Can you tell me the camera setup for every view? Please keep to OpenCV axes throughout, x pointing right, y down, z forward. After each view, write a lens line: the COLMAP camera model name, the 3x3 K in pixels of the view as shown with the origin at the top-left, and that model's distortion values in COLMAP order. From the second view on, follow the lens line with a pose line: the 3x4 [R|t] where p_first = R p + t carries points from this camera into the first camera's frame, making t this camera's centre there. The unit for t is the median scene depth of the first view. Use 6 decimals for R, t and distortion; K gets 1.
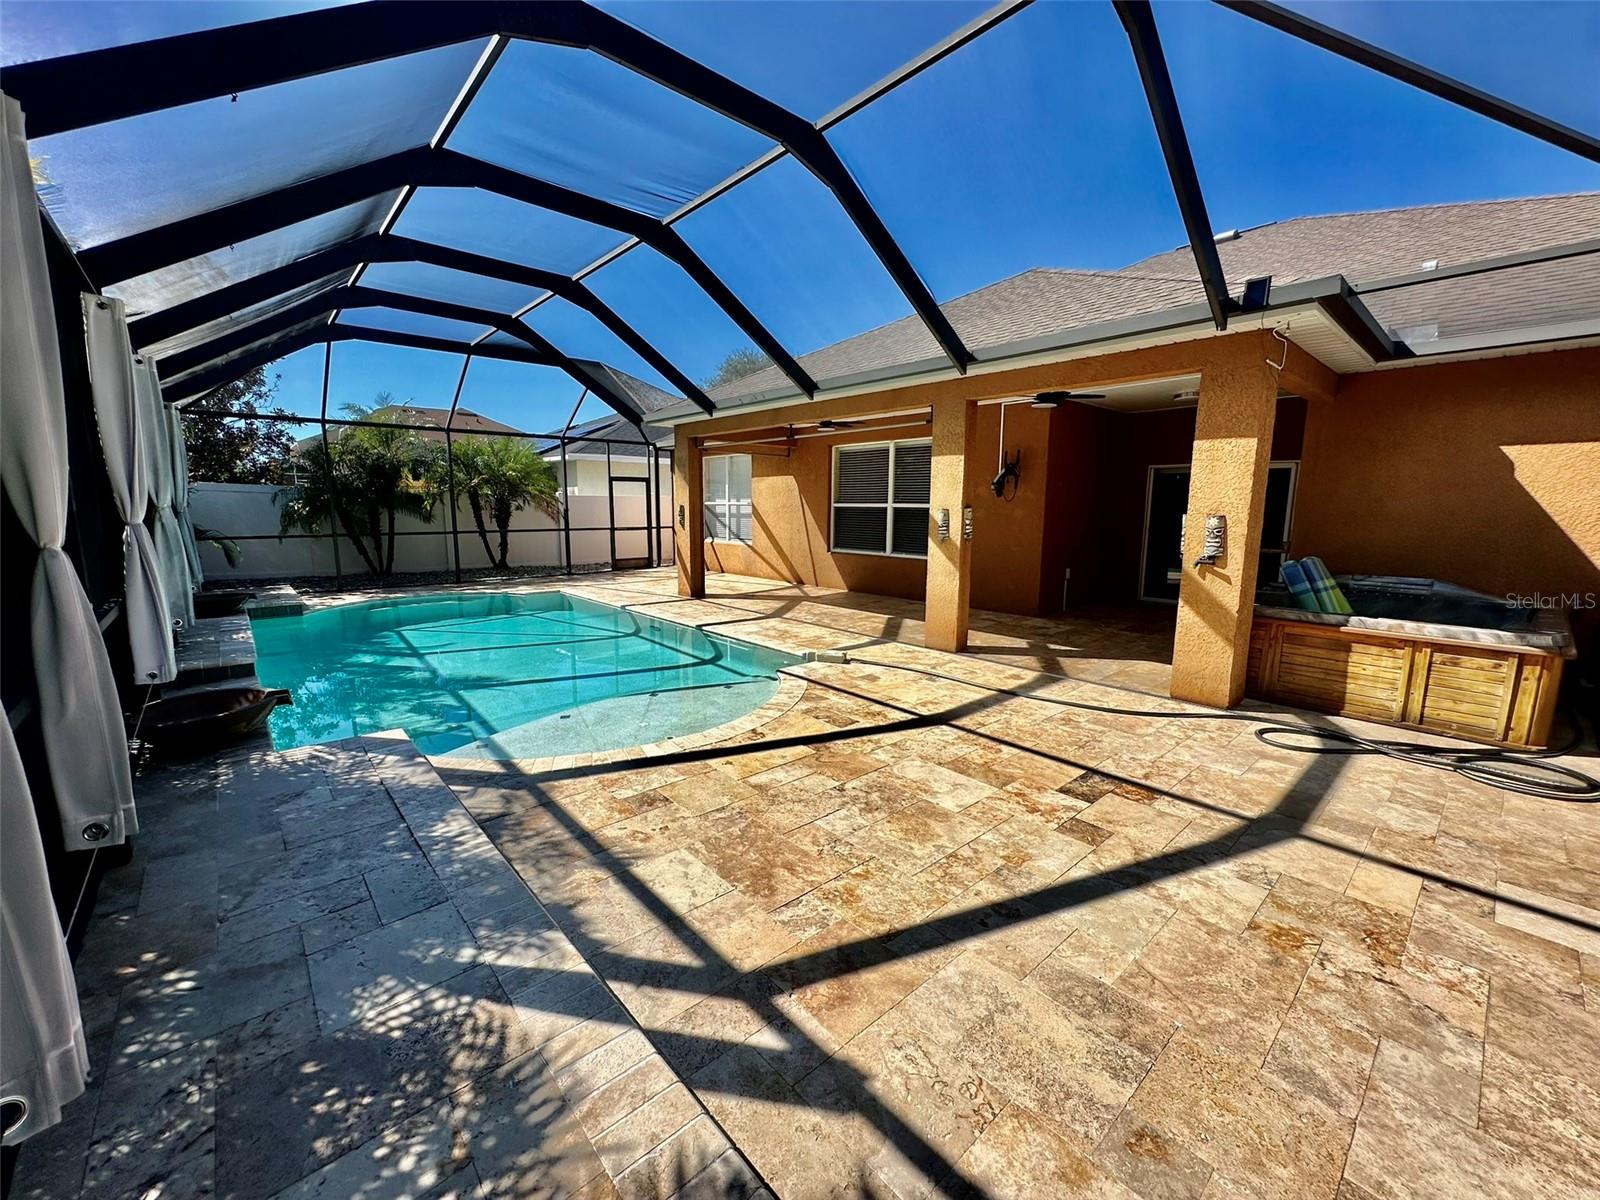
lens RADIAL K [[639.2, 0, 800.0], [0, 639.2, 600.0], [0, 0, 1]] dist [-0.003122, 0.001073]
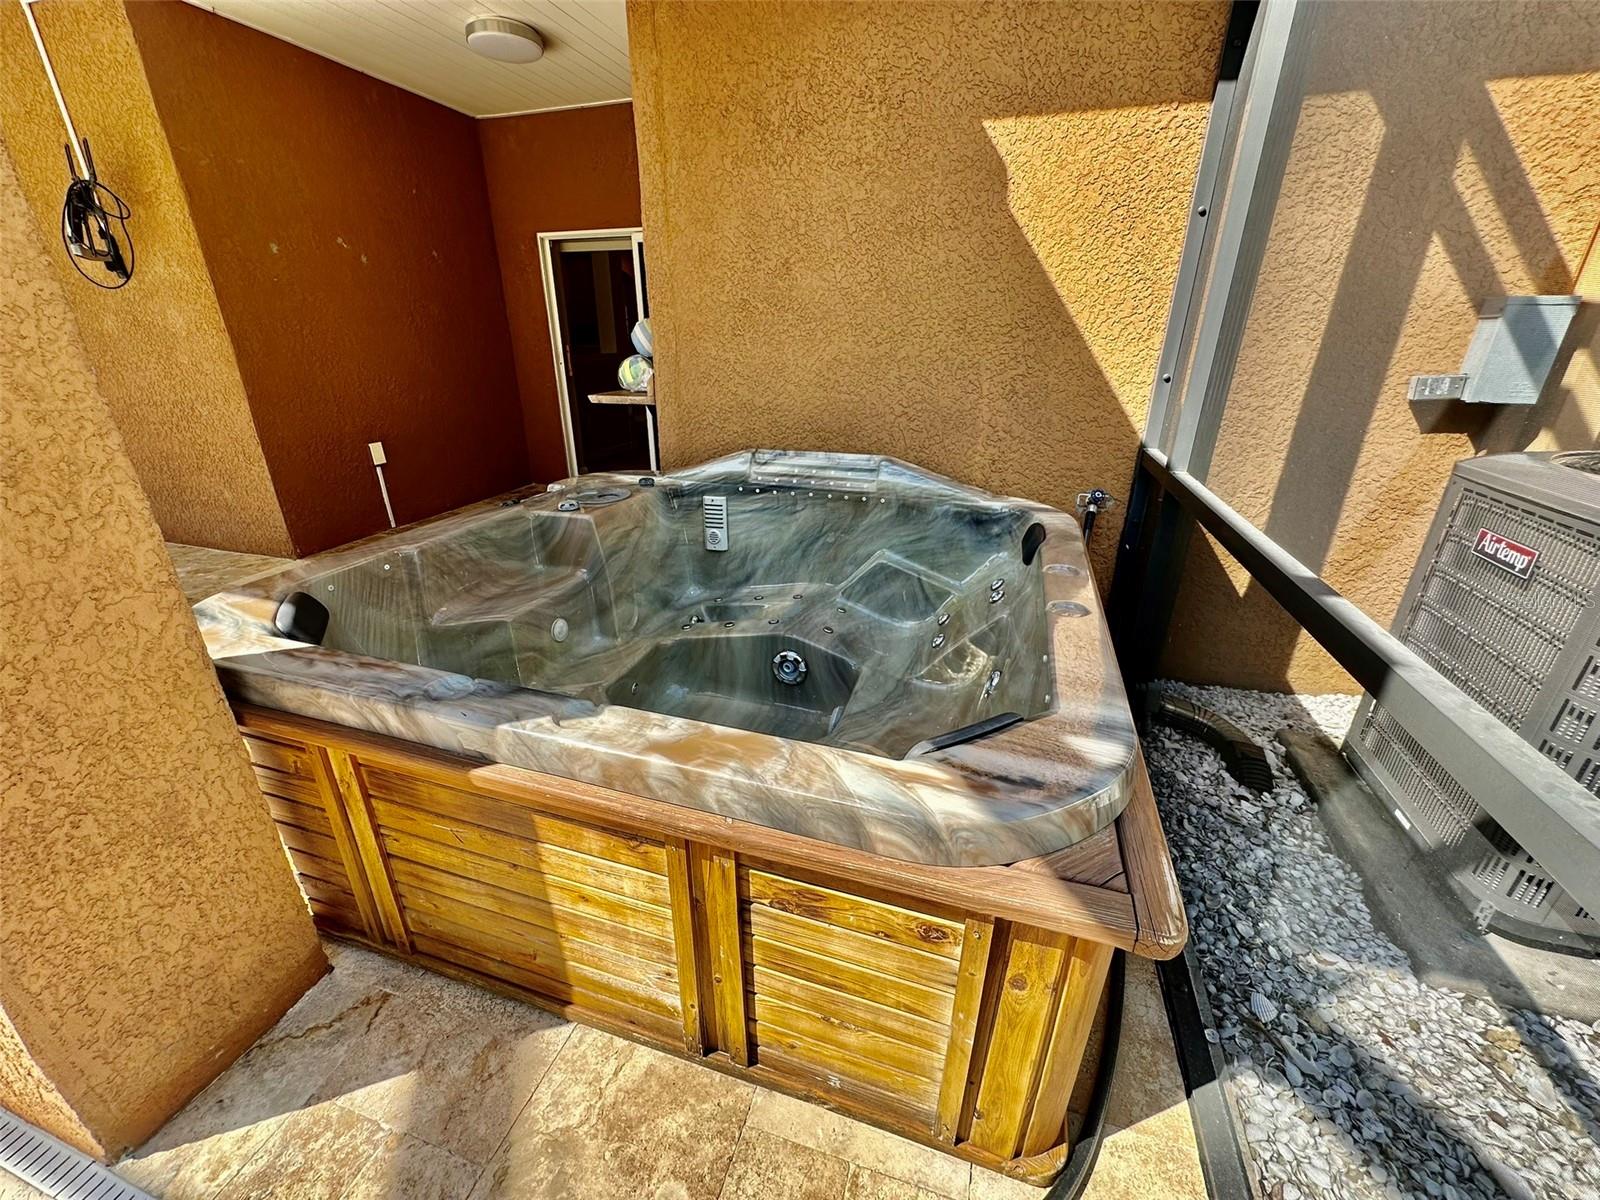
lens RADIAL K [[639.2, 0, 800.0], [0, 639.2, 600.0], [0, 0, 1]] dist [-0.003122, 0.001073]
pose [[0.860026, -0.191343, 0.473015, 0.616250], [0.073499, 0.963814, 0.256244, -0.048134], [-0.504929, -0.185610, 0.842968, 0.543447]]
